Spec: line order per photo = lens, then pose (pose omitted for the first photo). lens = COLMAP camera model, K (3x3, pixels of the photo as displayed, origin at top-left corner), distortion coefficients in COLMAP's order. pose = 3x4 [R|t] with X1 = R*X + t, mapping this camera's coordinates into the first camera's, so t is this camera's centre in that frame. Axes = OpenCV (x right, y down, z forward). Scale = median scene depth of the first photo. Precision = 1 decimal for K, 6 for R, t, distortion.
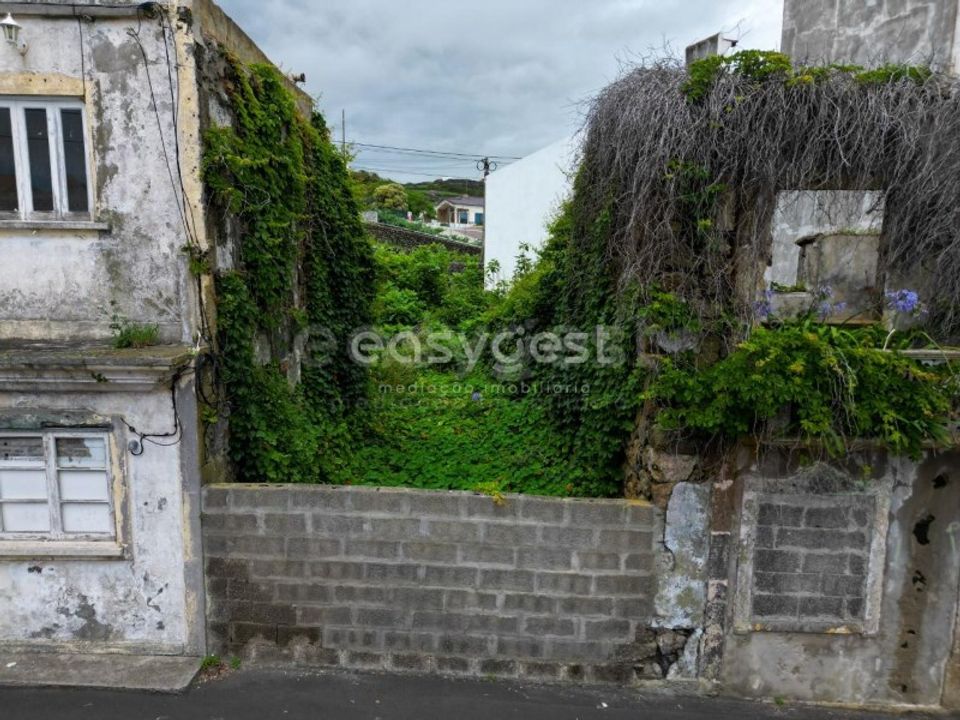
lens RADIAL K [[675.7, 0, 480.0], [0, 675.7, 360.0], [0, 0, 1]] dist [0.026267, -0.002715]
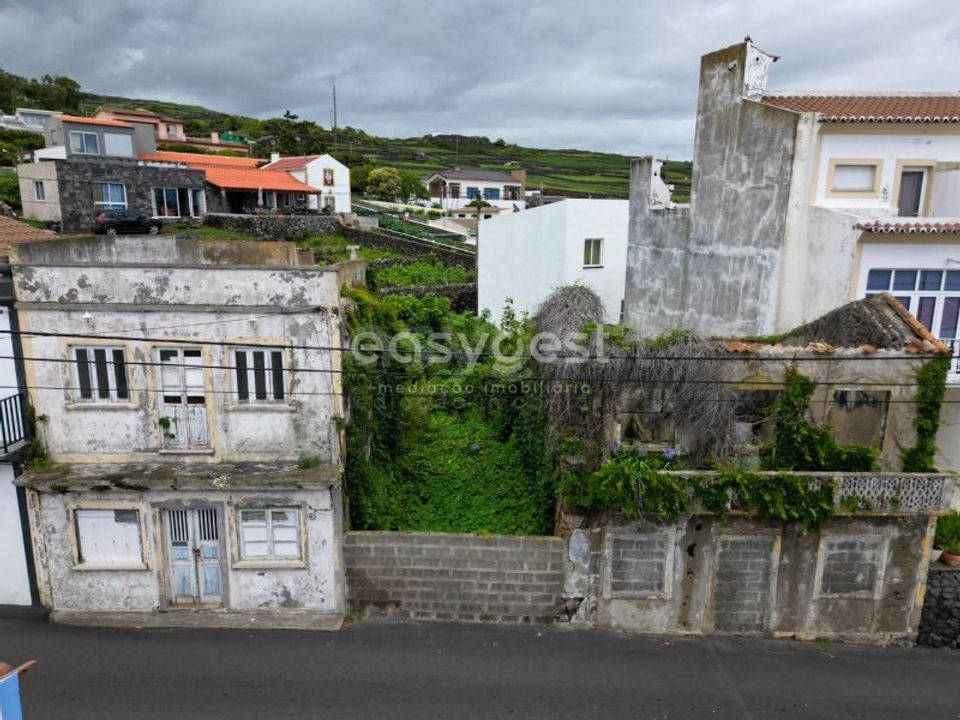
lens RADIAL K [[697.5, 0, 491.2], [0, 697.5, 363.8], [0, 0, 1]] dist [0.033077, -0.004146]
pose [[0.999621, -0.006100, 0.026846, -0.017275], [0.004375, 0.997950, 0.063851, -0.450973], [-0.027181, -0.063710, 0.997598, -1.068064]]
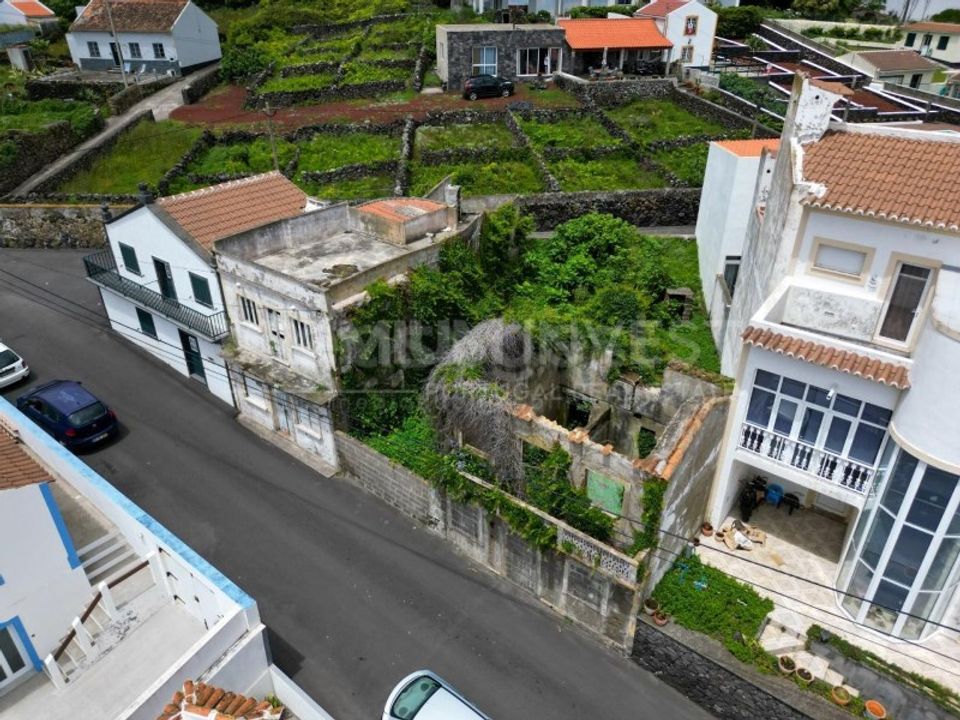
lens RADIAL K [[675.7, 0, 480.0], [0, 675.7, 360.0], [0, 0, 1]] dist [0.026267, -0.002715]
pose [[0.792875, 0.292797, -0.534434, 1.990058], [-0.077109, 0.918162, 0.388630, -1.597770], [0.604486, -0.266925, 0.750565, -1.119971]]
